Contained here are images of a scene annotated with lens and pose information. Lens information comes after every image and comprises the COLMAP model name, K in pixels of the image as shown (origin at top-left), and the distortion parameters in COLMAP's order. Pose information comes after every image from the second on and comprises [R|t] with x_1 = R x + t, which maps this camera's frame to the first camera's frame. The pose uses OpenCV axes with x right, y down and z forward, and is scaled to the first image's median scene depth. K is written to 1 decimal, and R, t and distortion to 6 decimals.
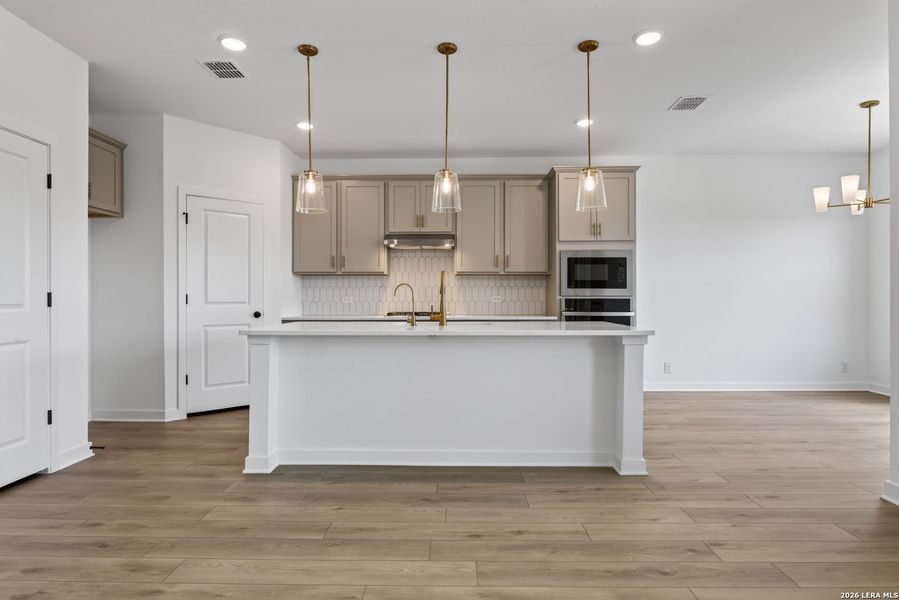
lens RADIAL K [[499.9, 0, 444.8], [0, 499.9, 299.2], [0, 0, 1]] dist [-0.000161, -0.001165]
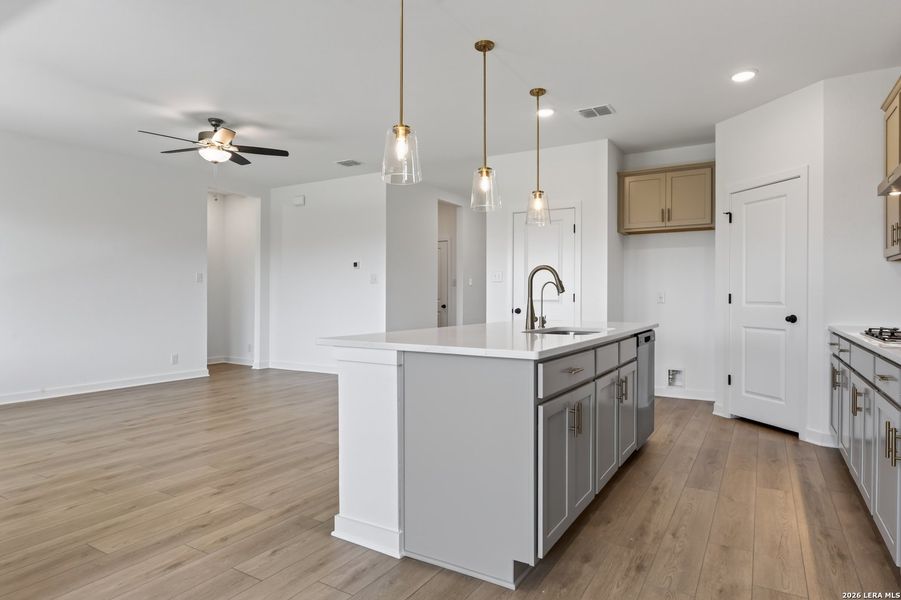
lens RADIAL K [[534.4, 0, 442.1], [0, 534.4, 285.8], [0, 0, 1]] dist [0.005901, 0.001394]
pose [[-0.507020, -0.017957, -0.861747, 0.626898], [-0.006088, 0.999833, -0.017252, -0.002923], [0.861913, -0.003501, -0.507045, 0.955562]]
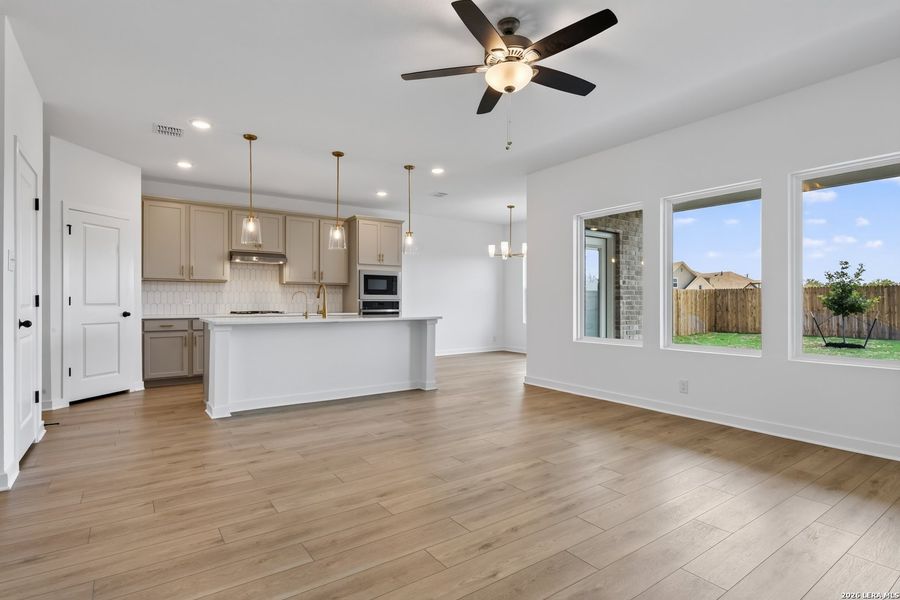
lens RADIAL K [[451.4, 0, 450.0], [0, 451.4, 300.0], [0, 0, 1]] dist [0.002294, 0.000142]
pose [[0.805866, 0.003132, 0.592090, -0.390806], [0.000074, 0.999985, -0.005391, 0.003211], [-0.592098, 0.004388, 0.805854, -0.306060]]
